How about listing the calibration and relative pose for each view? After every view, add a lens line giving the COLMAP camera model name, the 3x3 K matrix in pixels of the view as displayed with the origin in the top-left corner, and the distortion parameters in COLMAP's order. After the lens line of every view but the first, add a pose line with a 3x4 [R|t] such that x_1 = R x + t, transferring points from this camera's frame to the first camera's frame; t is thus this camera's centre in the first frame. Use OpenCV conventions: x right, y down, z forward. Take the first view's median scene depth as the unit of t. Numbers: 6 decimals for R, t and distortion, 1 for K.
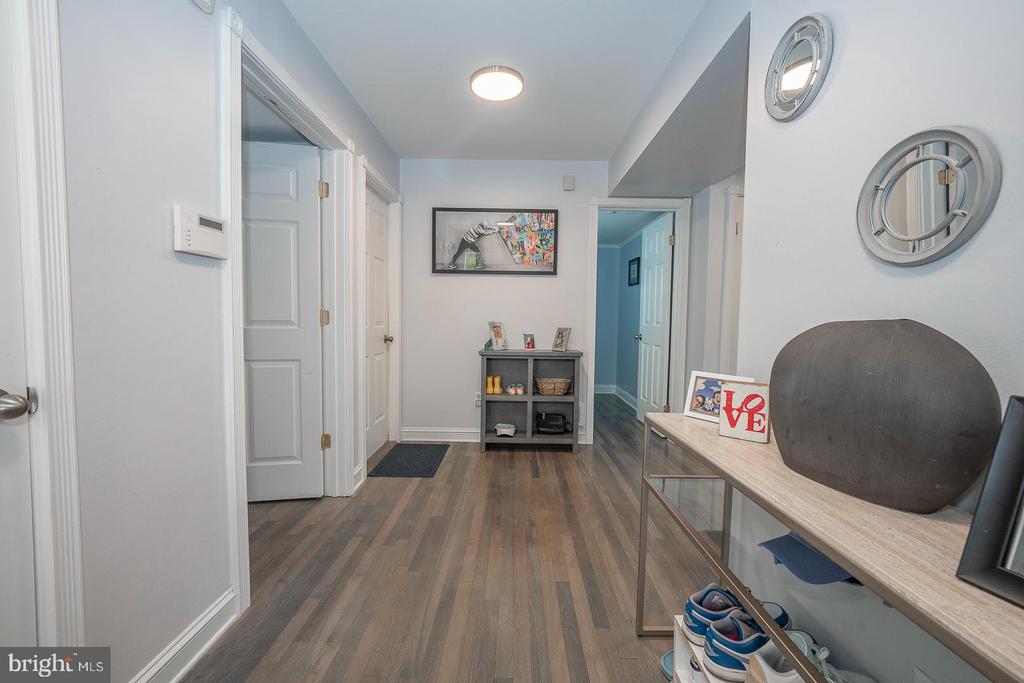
lens RADIAL K [[404.7, 0, 512.0], [0, 404.7, 341.5], [0, 0, 1]] dist [-0.000037, -0.000008]
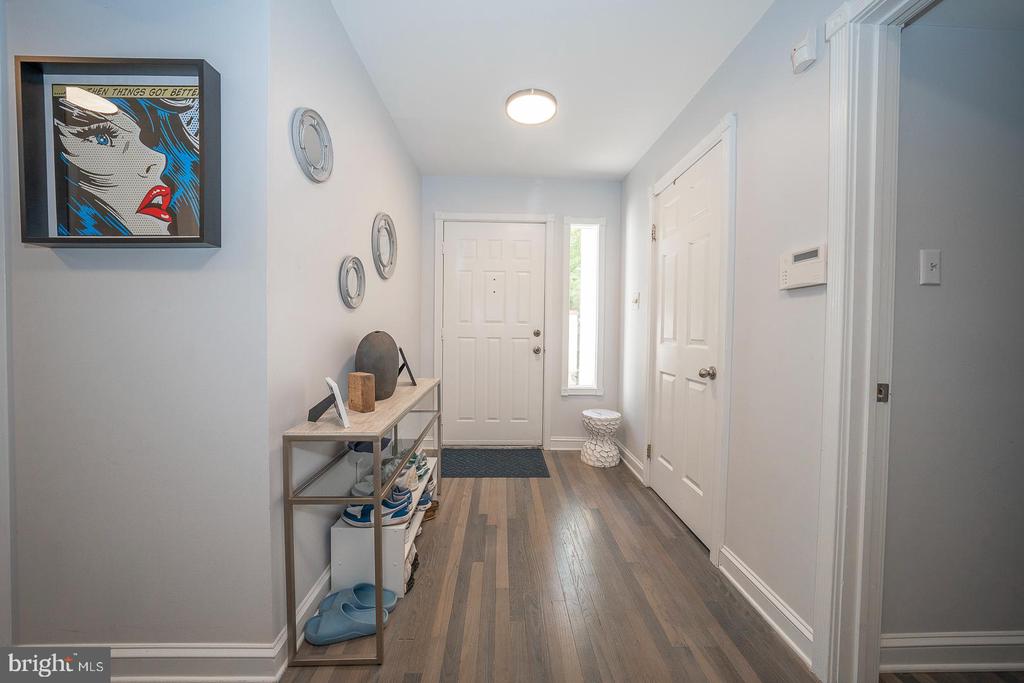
lens RADIAL K [[350.8, 0, 513.8], [0, 350.8, 337.1], [0, 0, 1]] dist [-0.019848, 0.000094]
pose [[-0.998772, -0.025193, -0.042669, 0.051614], [-0.028434, 0.996614, 0.077154, -0.113828], [0.040580, 0.078273, -0.996106, 1.717092]]
